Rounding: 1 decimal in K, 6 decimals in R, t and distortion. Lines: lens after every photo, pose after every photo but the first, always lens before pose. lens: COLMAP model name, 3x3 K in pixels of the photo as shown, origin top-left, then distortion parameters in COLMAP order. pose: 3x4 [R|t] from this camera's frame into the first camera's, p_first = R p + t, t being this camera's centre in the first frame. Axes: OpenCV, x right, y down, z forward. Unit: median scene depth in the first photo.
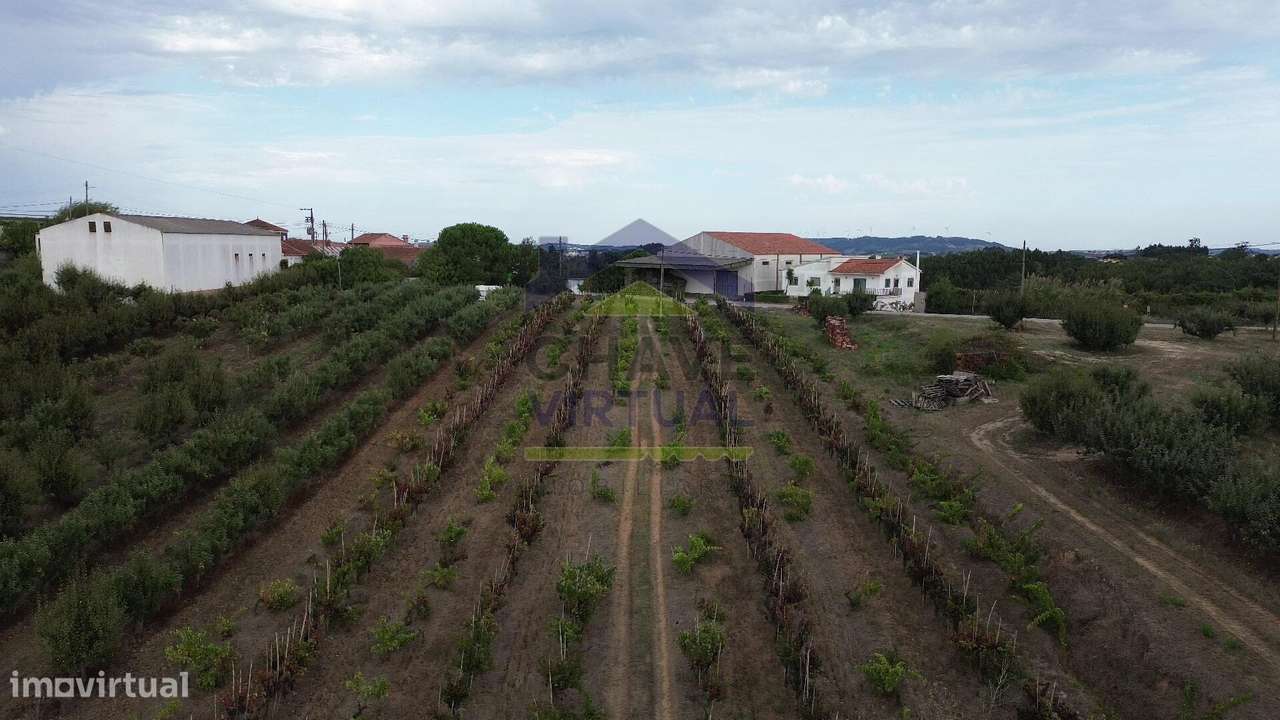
lens RADIAL K [[912.0, 0, 642.0], [0, 912.0, 357.3], [0, 0, 1]] dist [0.084106, -0.097585]
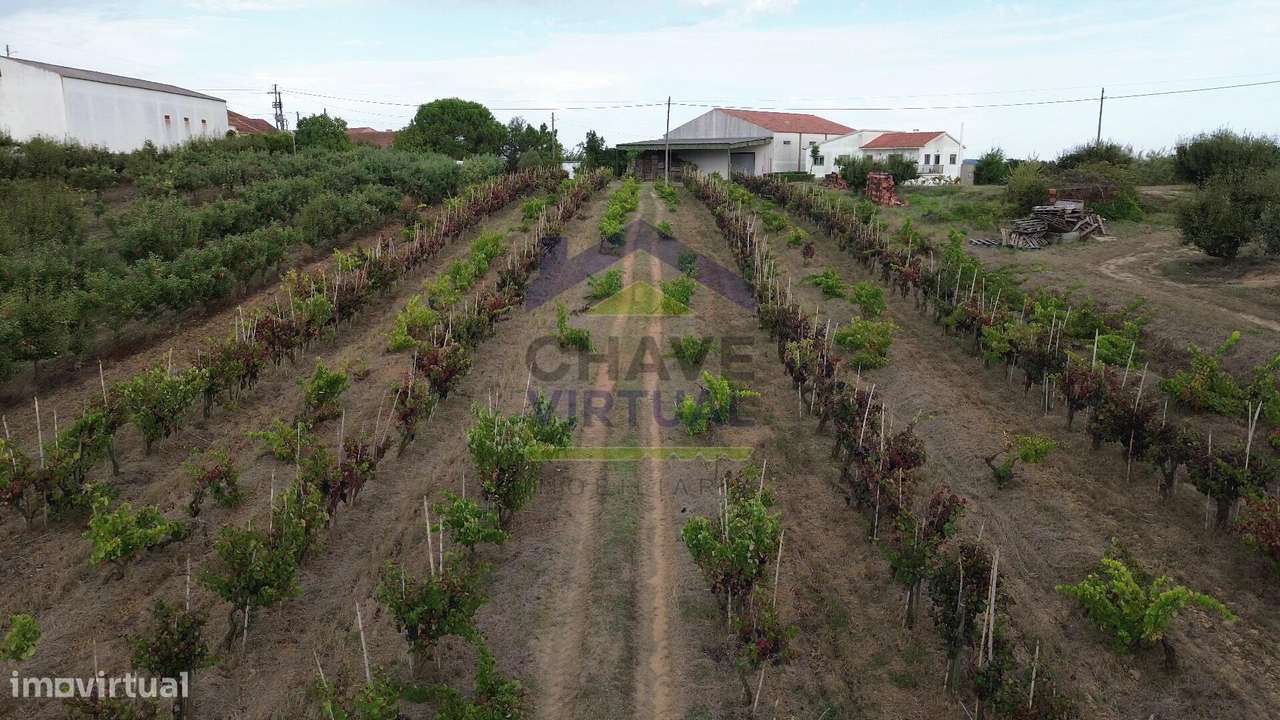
lens RADIAL K [[912.0, 0, 642.0], [0, 912.0, 357.3], [0, 0, 1]] dist [0.084106, -0.097585]
pose [[0.999921, -0.006236, -0.010952, 0.017412], [0.007071, 0.996931, 0.077962, 0.135913], [0.010432, -0.078033, 0.996896, 0.404142]]
